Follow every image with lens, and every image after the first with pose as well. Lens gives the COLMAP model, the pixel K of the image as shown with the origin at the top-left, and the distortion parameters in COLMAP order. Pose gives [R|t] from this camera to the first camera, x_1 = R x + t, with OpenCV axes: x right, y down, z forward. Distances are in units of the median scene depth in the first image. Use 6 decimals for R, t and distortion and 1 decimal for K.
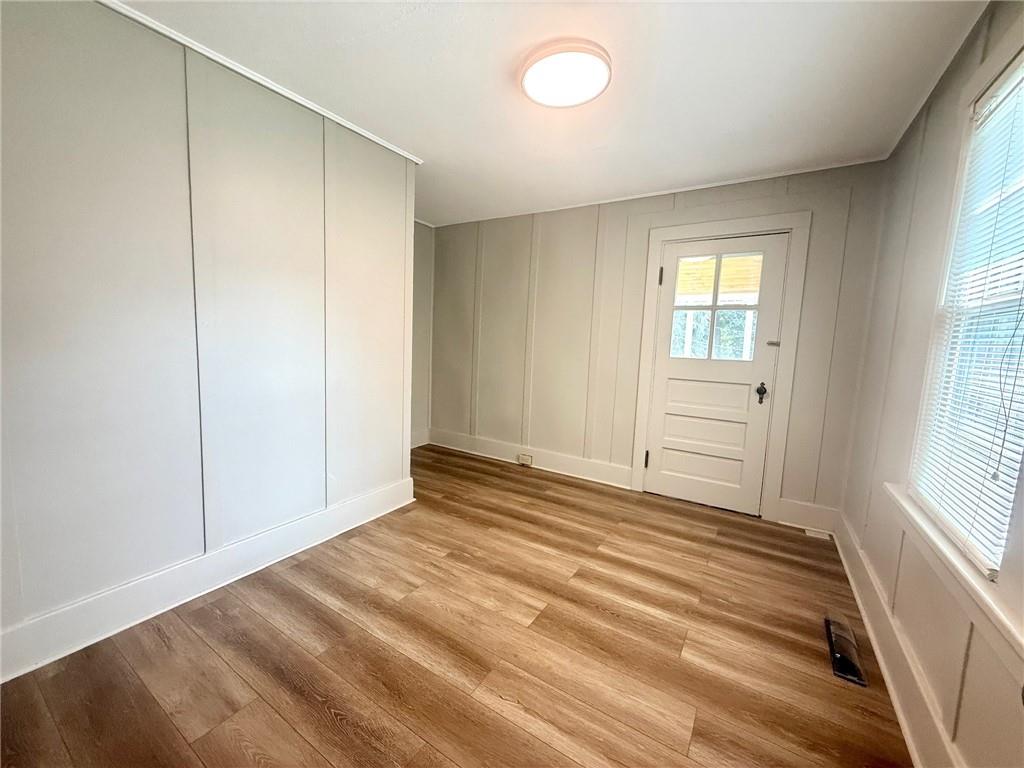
lens RADIAL K [[408.1, 0, 509.2], [0, 408.1, 384.2], [0, 0, 1]] dist [-0.000518, 0.000514]
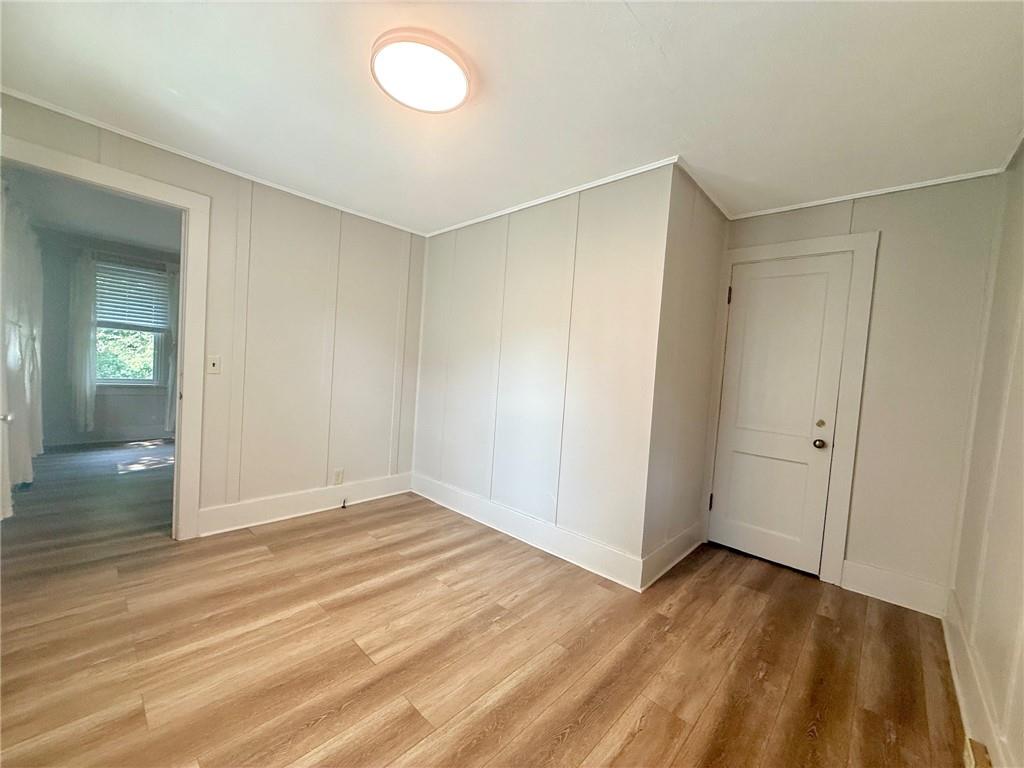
lens RADIAL K [[408.1, 0, 509.2], [0, 408.1, 384.2], [0, 0, 1]] dist [-0.000518, 0.000514]
pose [[-0.186166, -0.006110, -0.982499, 0.769599], [-0.178246, 0.983597, 0.027658, -0.100418], [0.966215, 0.180276, -0.184201, 1.142279]]
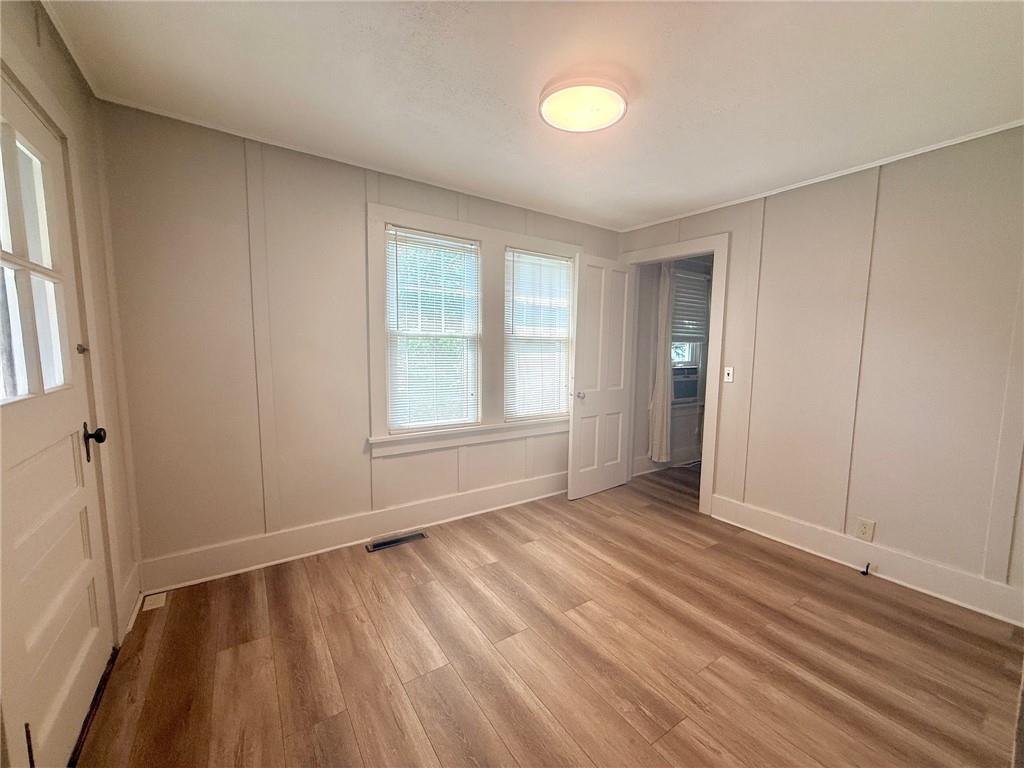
lens RADIAL K [[408.1, 0, 509.2], [0, 408.1, 384.2], [0, 0, 1]] dist [-0.000518, 0.000514]
pose [[-0.912473, -0.088468, 0.399457, -0.123885], [-0.005279, 0.978807, 0.204719, -0.216666], [-0.409102, 0.184692, -0.893602, 1.626713]]
